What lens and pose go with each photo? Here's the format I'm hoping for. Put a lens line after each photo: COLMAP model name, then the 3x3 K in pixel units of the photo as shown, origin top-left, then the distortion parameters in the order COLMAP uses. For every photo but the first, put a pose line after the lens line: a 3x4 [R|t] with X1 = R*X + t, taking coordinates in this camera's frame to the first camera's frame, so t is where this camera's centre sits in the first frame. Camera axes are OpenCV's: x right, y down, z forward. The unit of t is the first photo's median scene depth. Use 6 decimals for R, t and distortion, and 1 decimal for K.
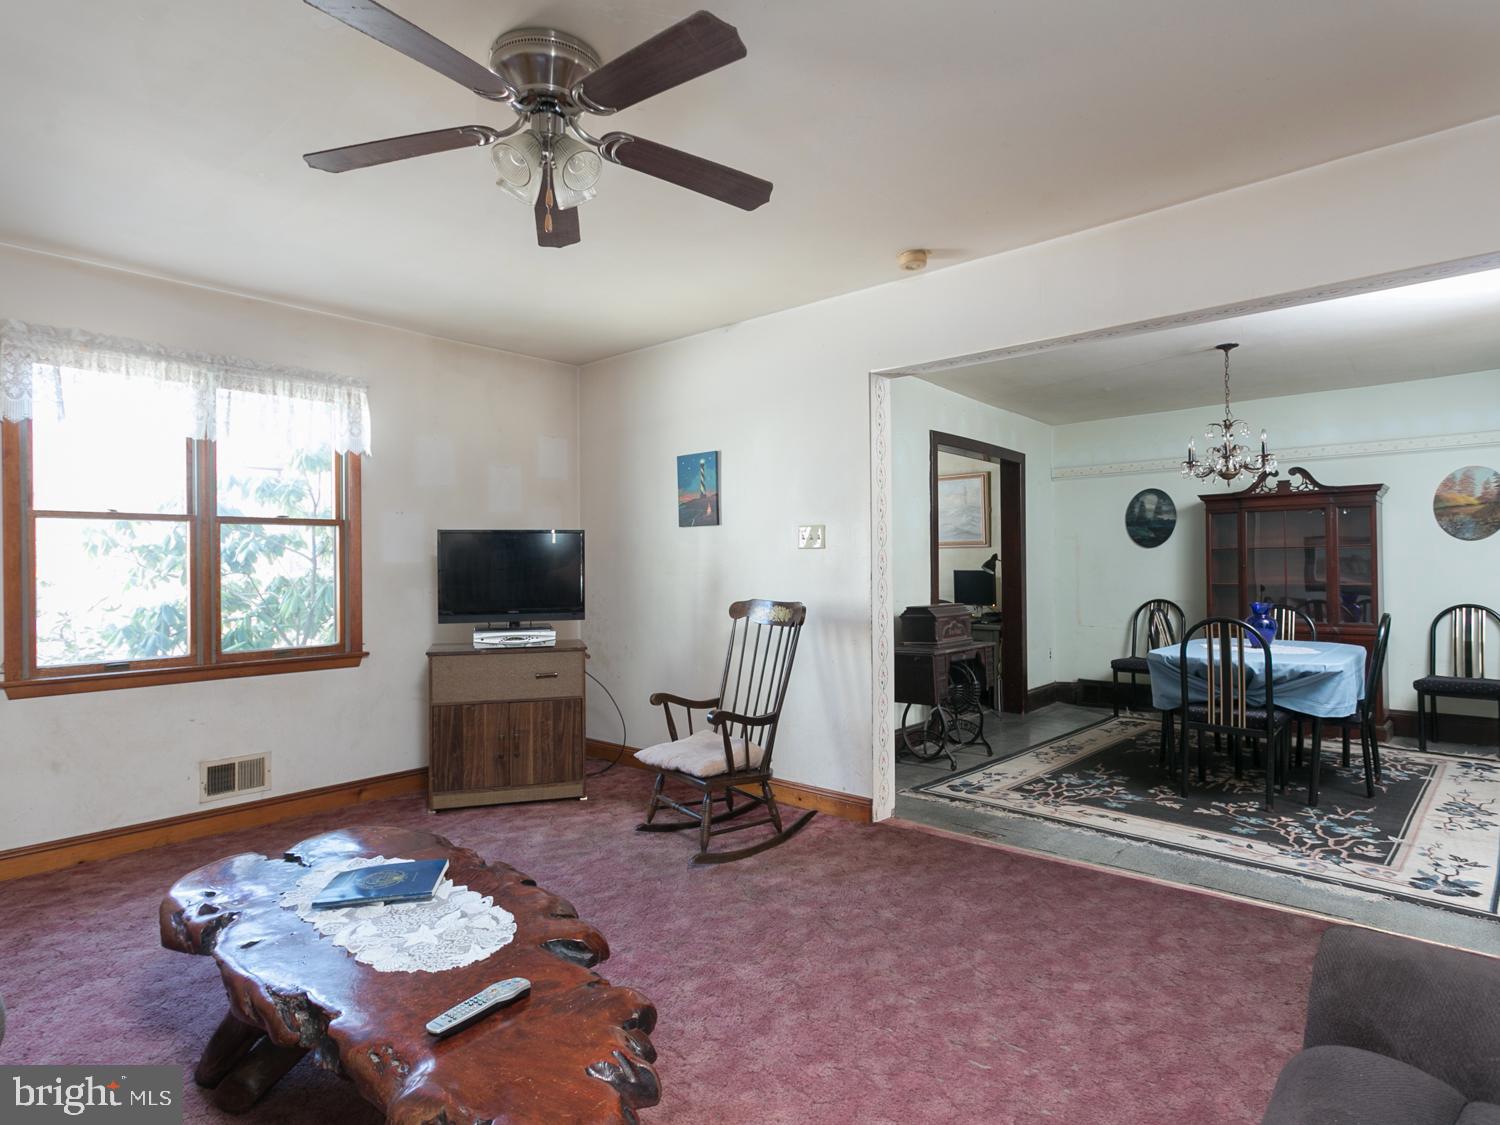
lens RADIAL K [[835.5, 0, 750.0], [0, 835.5, 562.5], [0, 0, 1]] dist [0.001810, 0.001285]
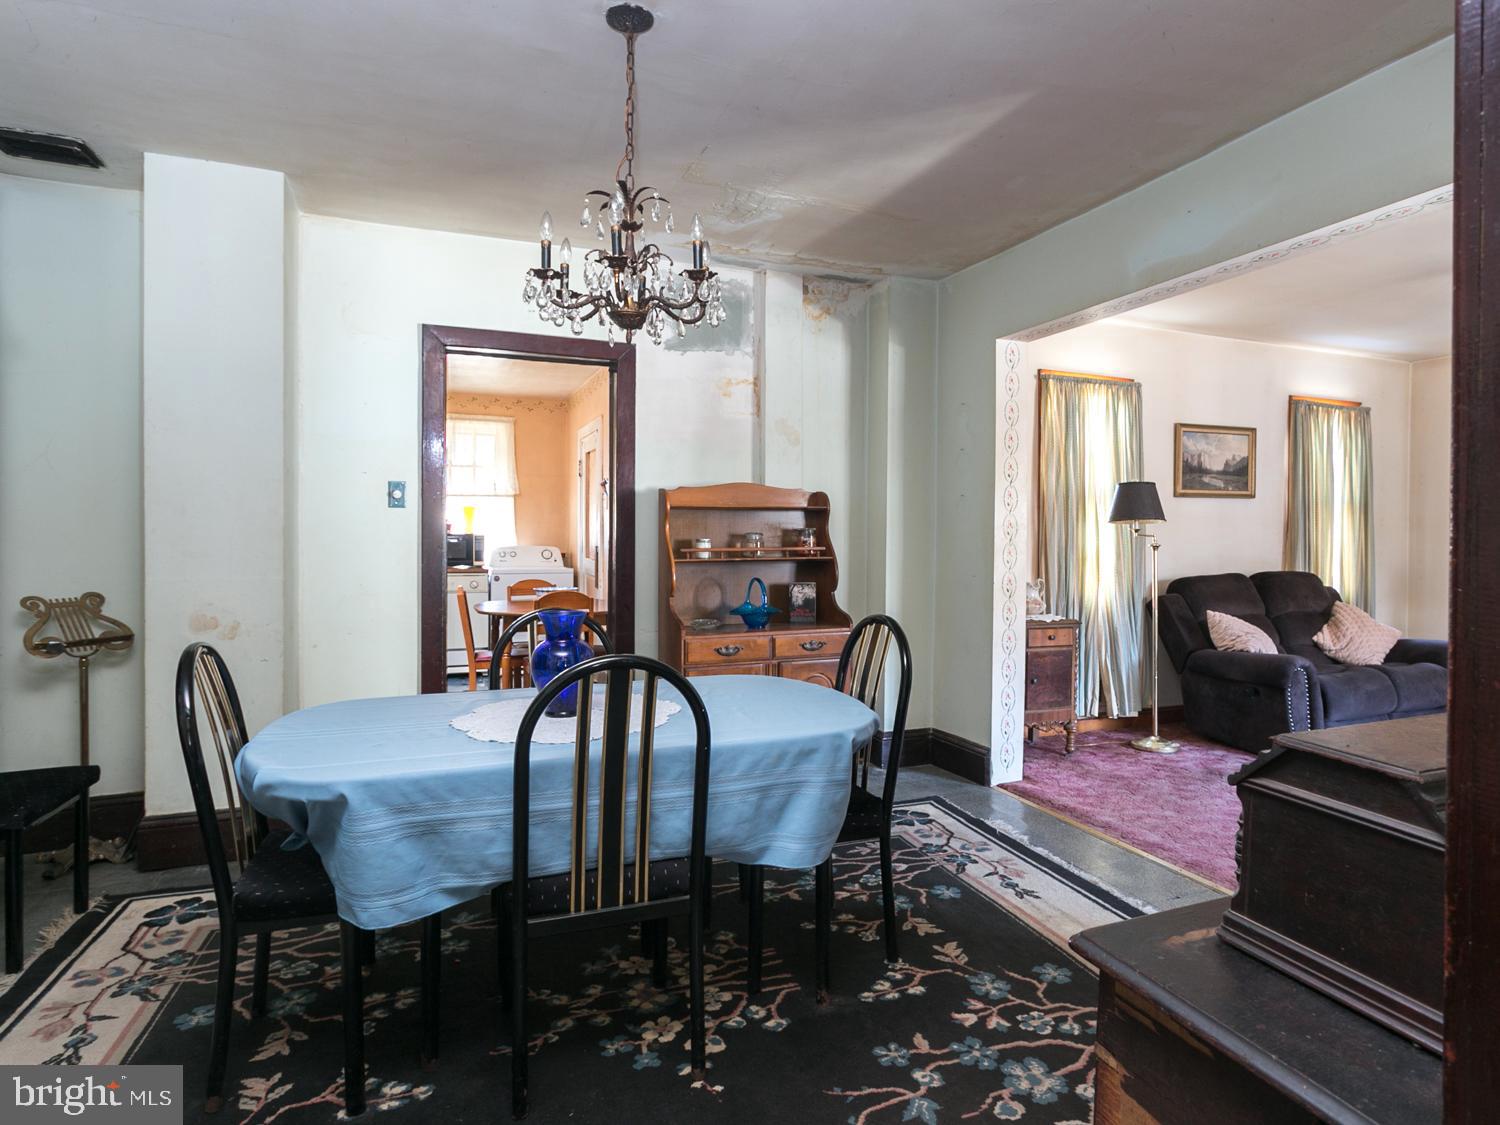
lens RADIAL K [[896.7, 0, 750.0], [0, 896.7, 562.5], [0, 0, 1]] dist [-0.003603, -0.000768]
pose [[-0.900320, -0.008086, 0.435154, 0.214795], [-0.002515, 0.999907, 0.013376, 0.011380], [-0.435222, 0.010948, -0.900257, 0.944201]]
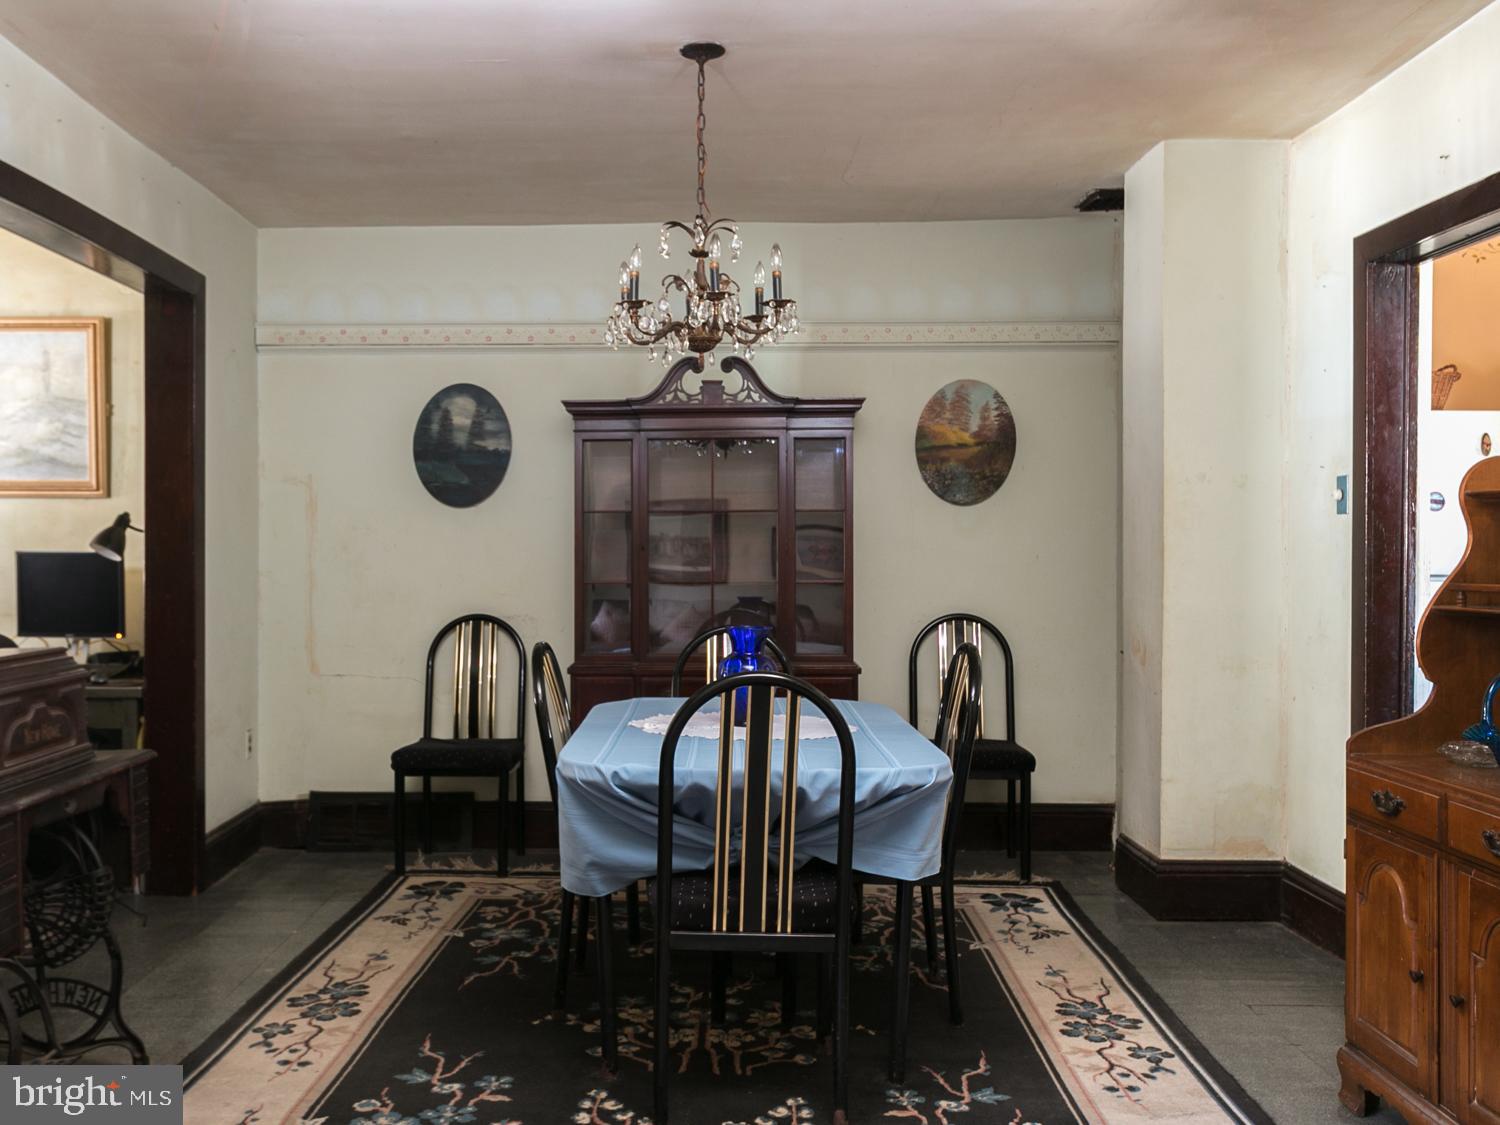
lens RADIAL K [[1561.8, 0, 750.0], [0, 1561.8, 562.5], [0, 0, 1]] dist [0.026820, 0.008156]
pose [[0.773235, 0.000428, 0.634119, 0.046212], [-0.010659, 0.999867, 0.012323, 0.001560], [-0.634030, -0.016288, 0.773137, 0.239498]]
